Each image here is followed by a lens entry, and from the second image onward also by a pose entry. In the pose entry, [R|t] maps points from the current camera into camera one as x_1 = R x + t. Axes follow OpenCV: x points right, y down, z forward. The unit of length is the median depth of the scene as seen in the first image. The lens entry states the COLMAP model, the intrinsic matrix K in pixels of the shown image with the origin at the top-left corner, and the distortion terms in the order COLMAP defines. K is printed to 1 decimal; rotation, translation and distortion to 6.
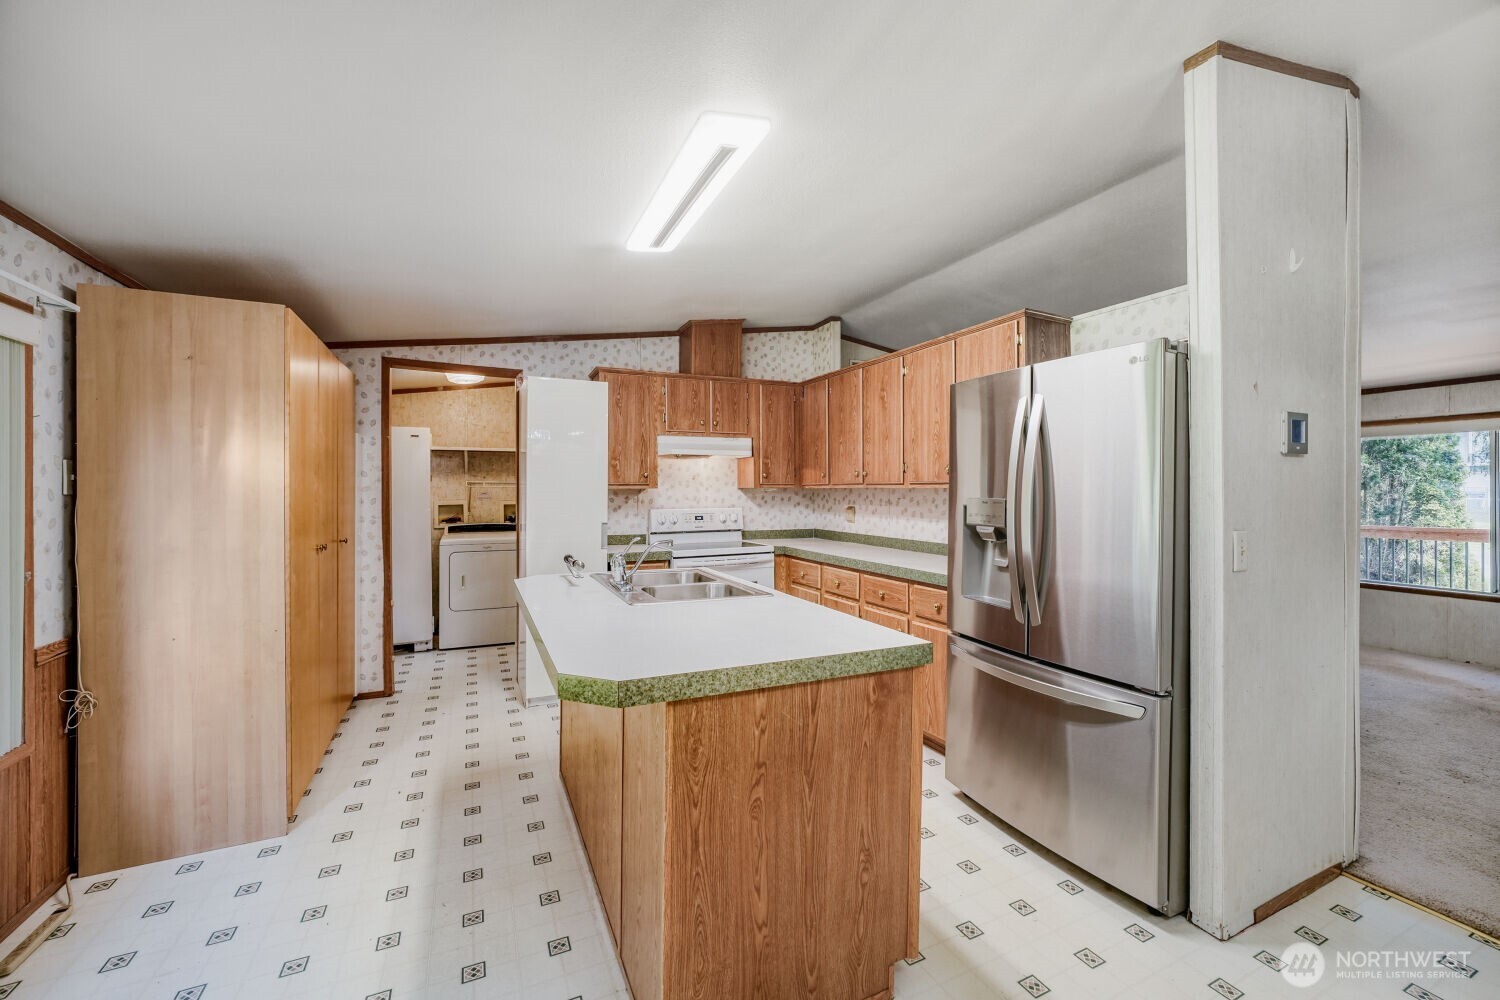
lens RADIAL K [[601.3, 0, 752.8], [0, 601.3, 495.6], [0, 0, 1]] dist [-0.018009, 0.000058]
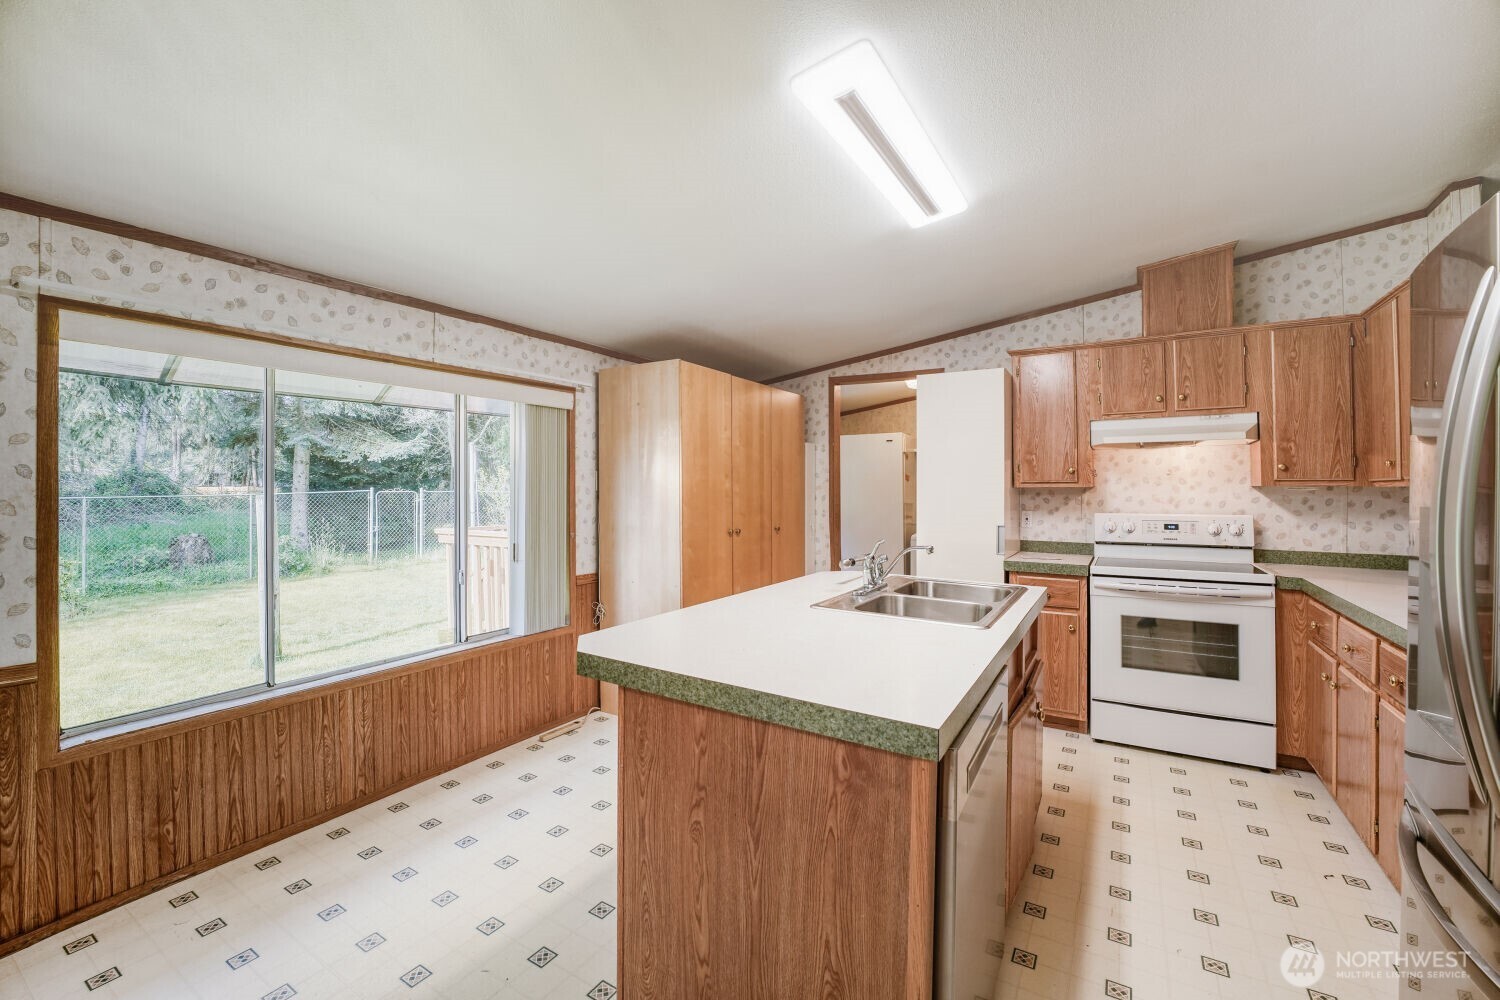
lens RADIAL K [[601.3, 0, 752.2], [0, 601.3, 492.3], [0, 0, 1]] dist [-0.018009, 0.000058]
pose [[0.554536, 0.007377, -0.832127, 0.277359], [-0.009316, 0.999953, 0.002656, -0.002997], [0.832107, 0.006279, 0.554579, 0.185486]]
